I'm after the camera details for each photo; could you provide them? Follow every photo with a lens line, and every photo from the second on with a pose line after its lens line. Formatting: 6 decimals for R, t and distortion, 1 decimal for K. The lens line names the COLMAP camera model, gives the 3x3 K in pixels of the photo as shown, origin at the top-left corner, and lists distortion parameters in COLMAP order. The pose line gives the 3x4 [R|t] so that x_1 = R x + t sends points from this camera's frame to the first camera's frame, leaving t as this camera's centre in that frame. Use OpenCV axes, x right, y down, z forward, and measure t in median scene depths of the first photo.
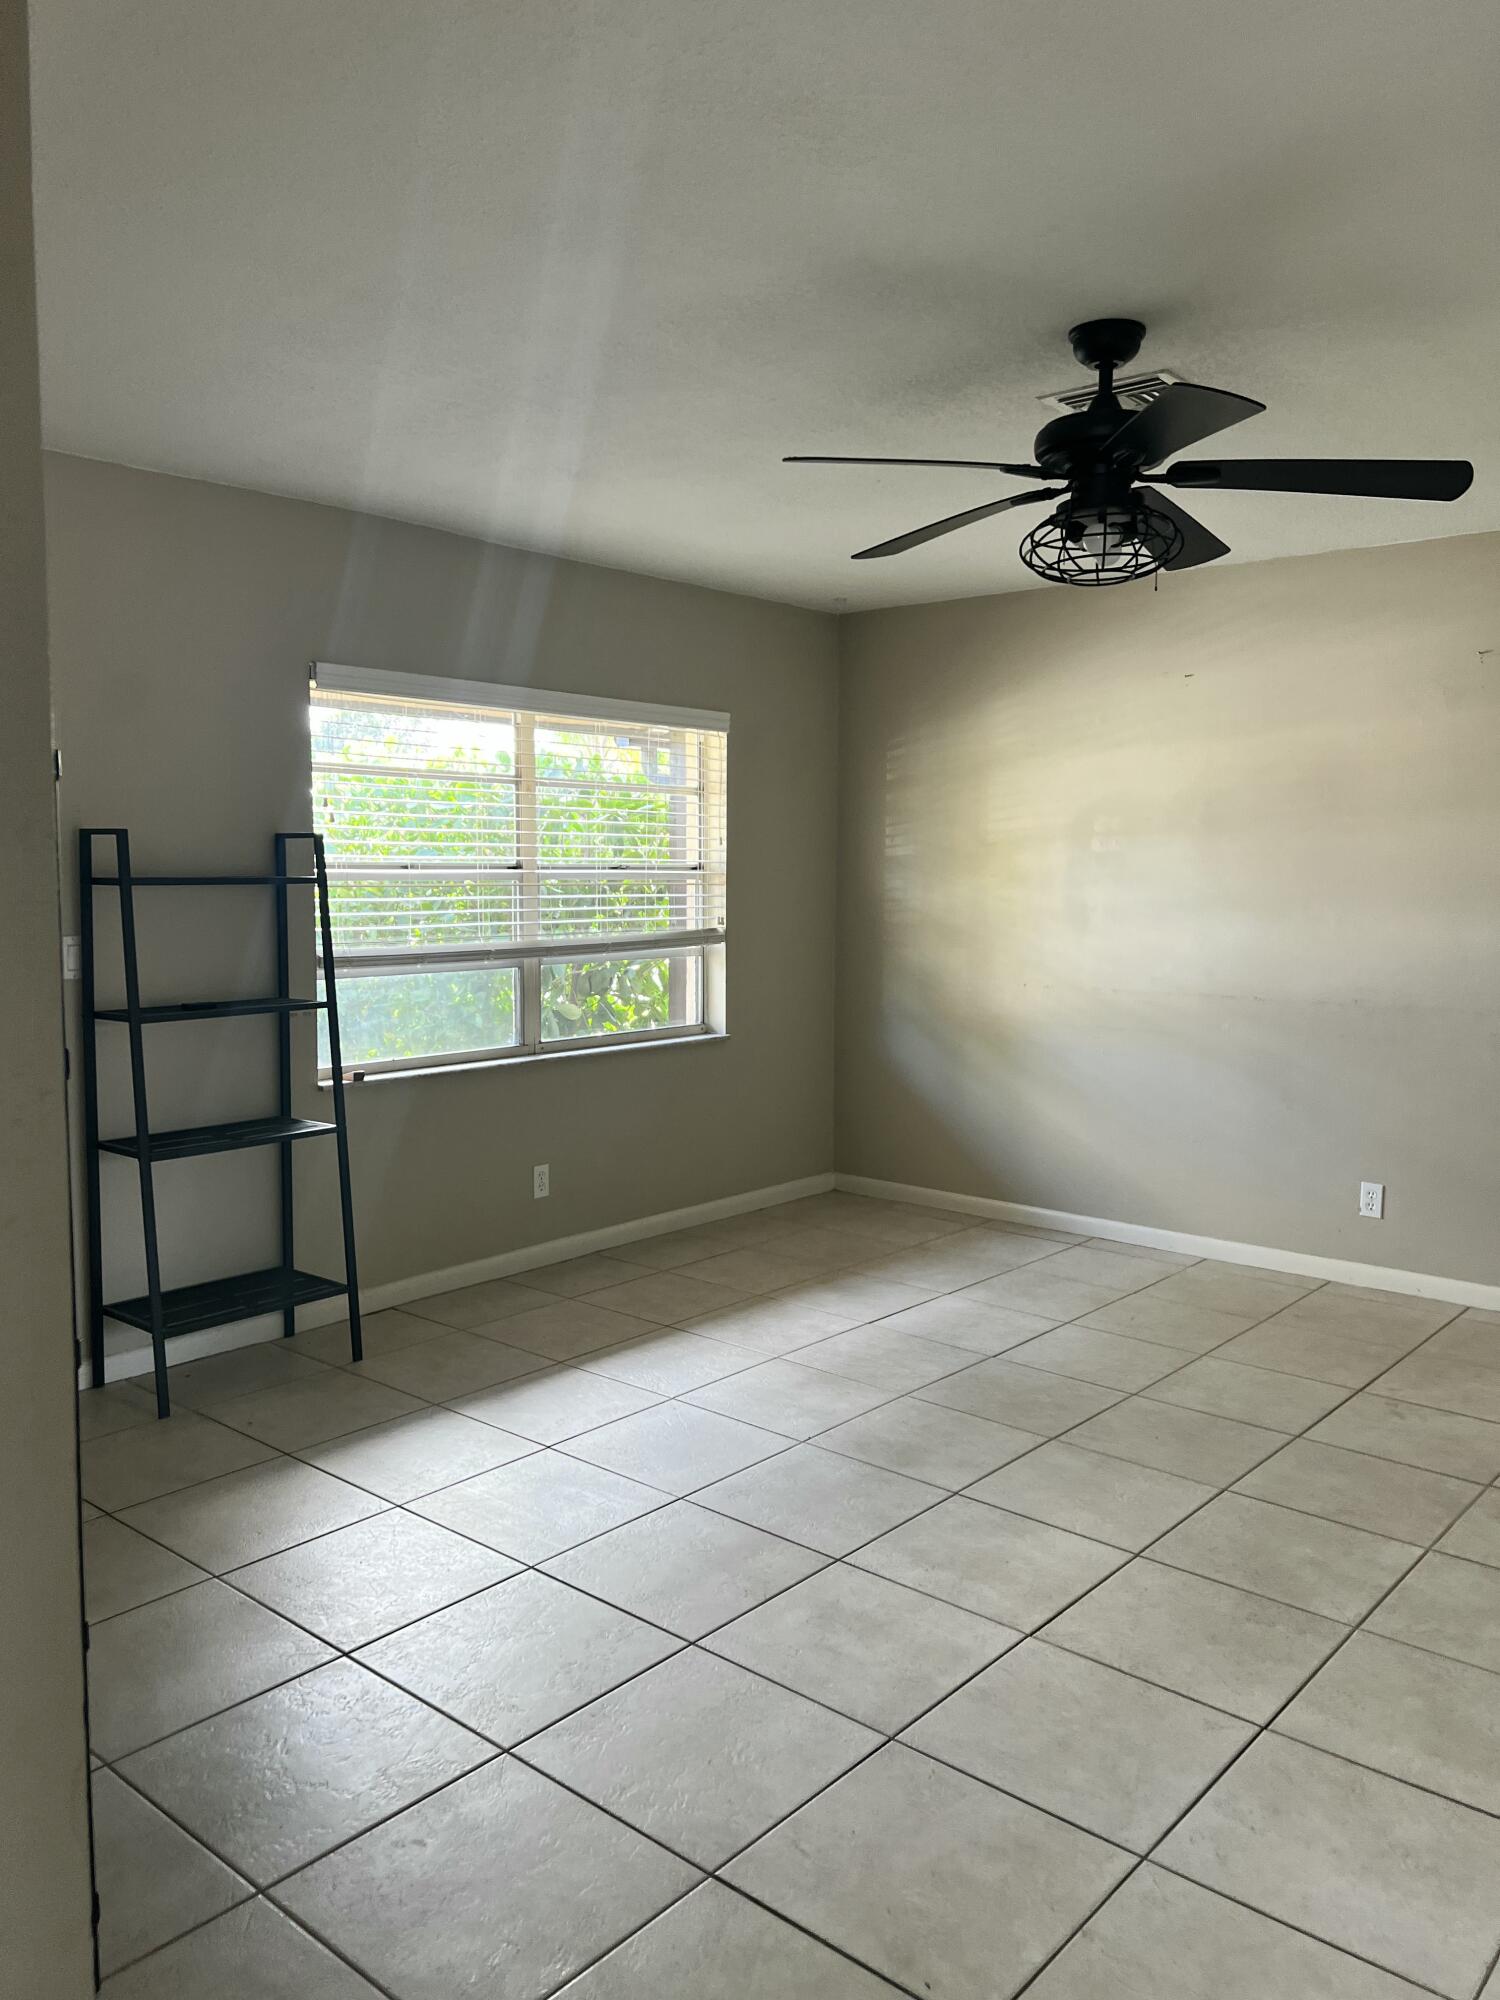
lens RADIAL K [[1508.6, 0, 749.1], [0, 1508.6, 999.1], [0, 0, 1]] dist [0.056213, -0.069849]
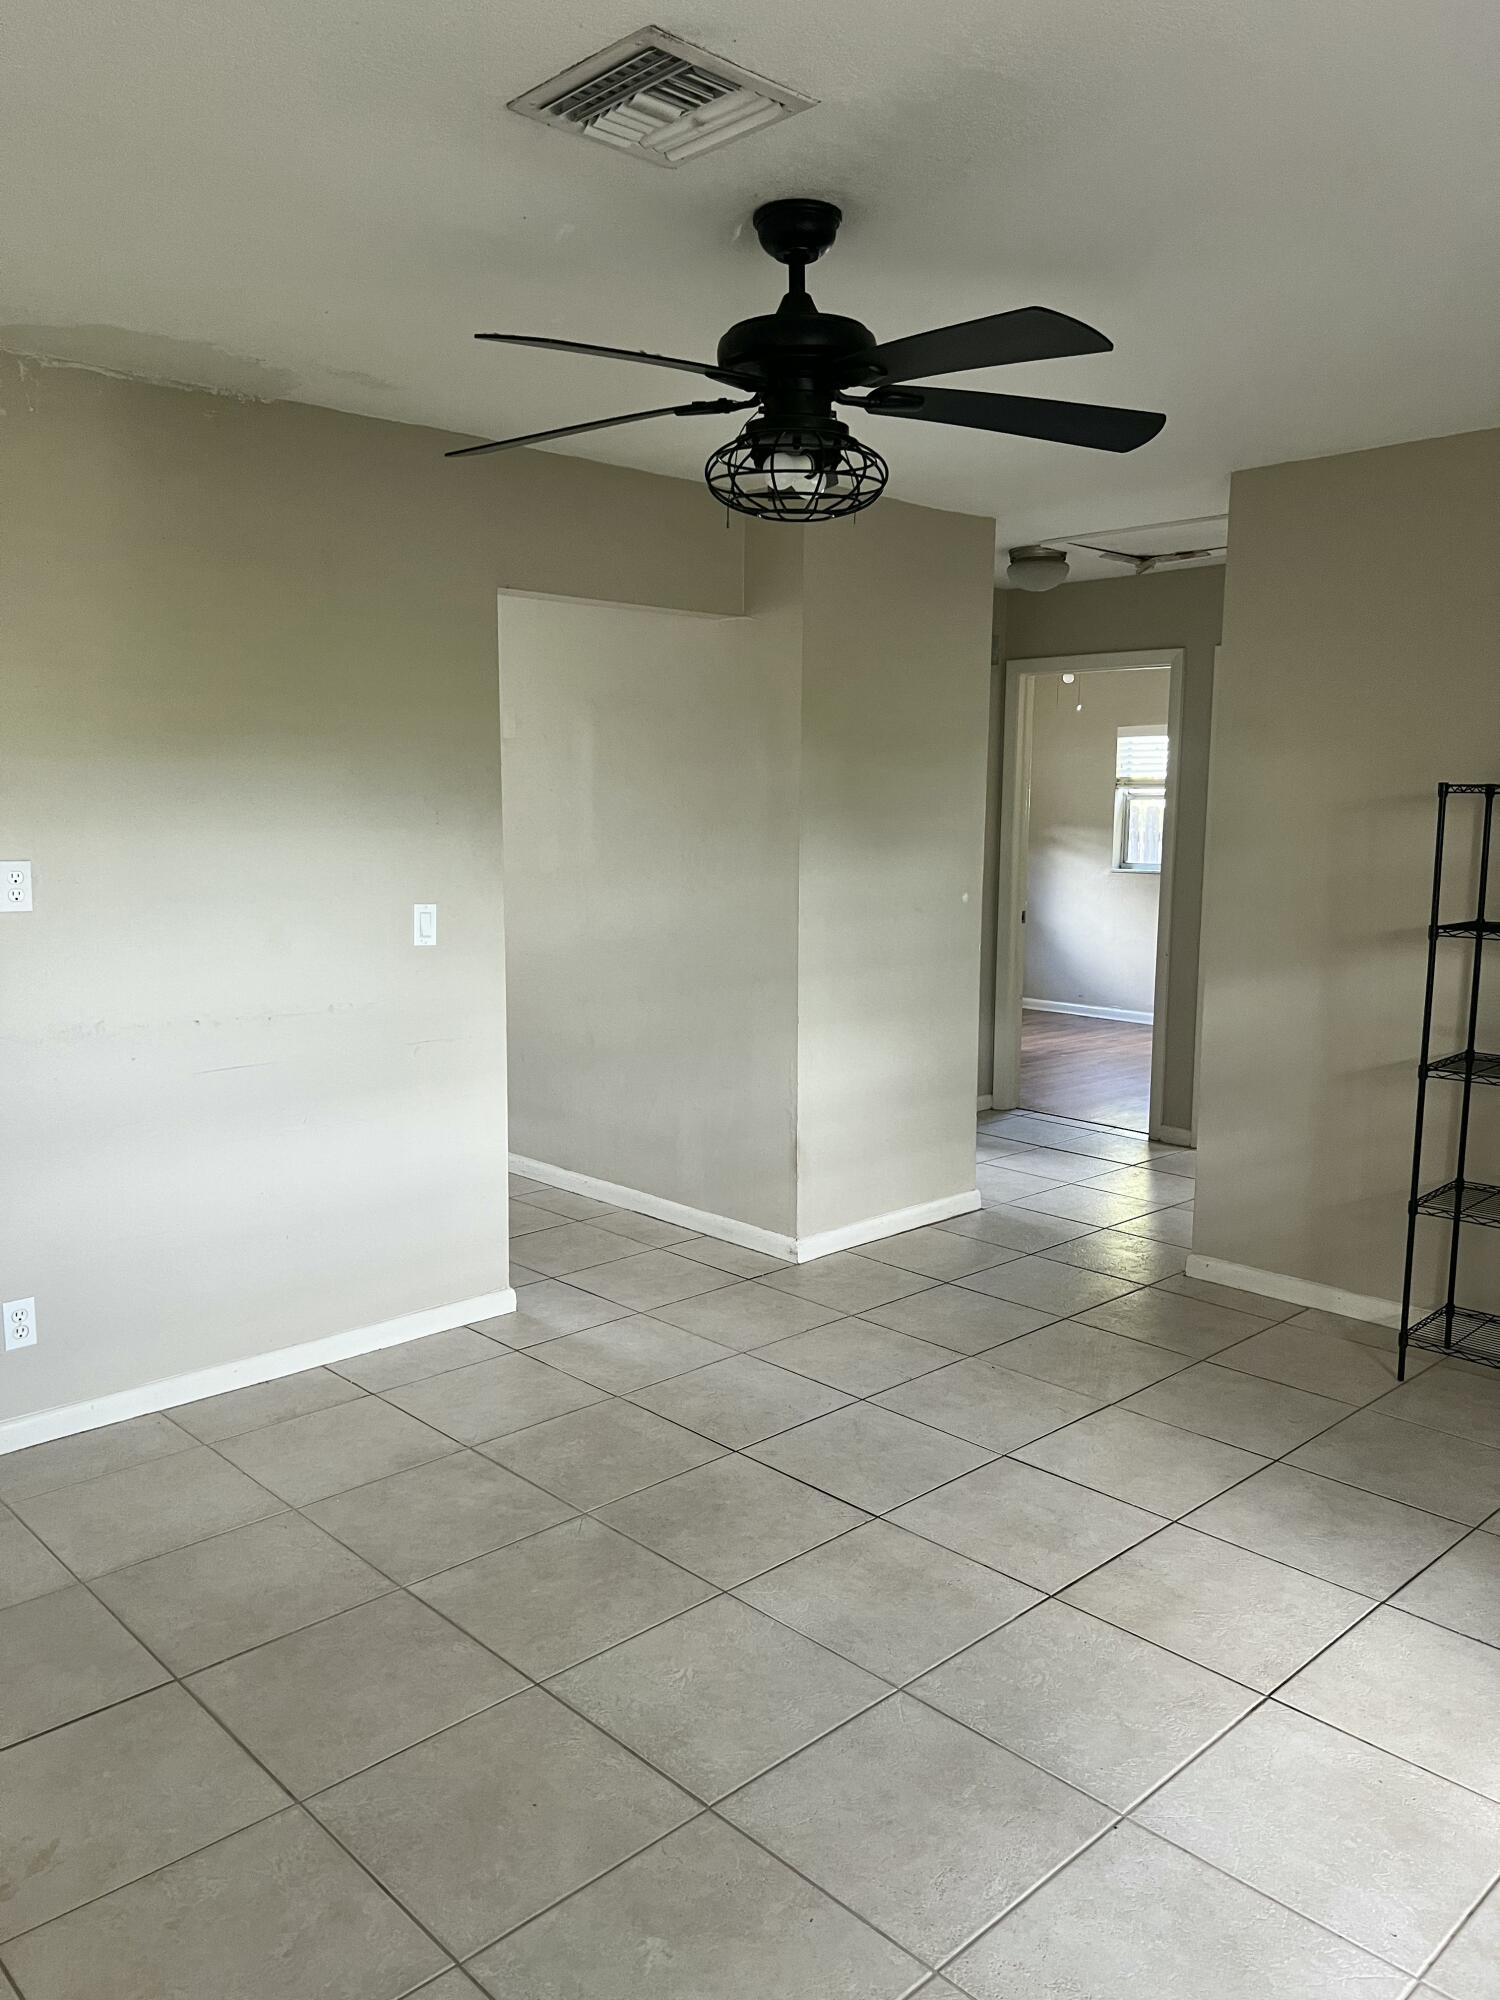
lens RADIAL K [[1508.6, 0, 751.3], [0, 1508.6, 1001.1], [0, 0, 1]] dist [0.056213, -0.069849]
pose [[-0.994535, -0.029902, 0.100035, 0.167067], [-0.005563, 0.971927, 0.235219, -0.215958], [-0.104260, 0.233377, -0.966781, 1.923033]]
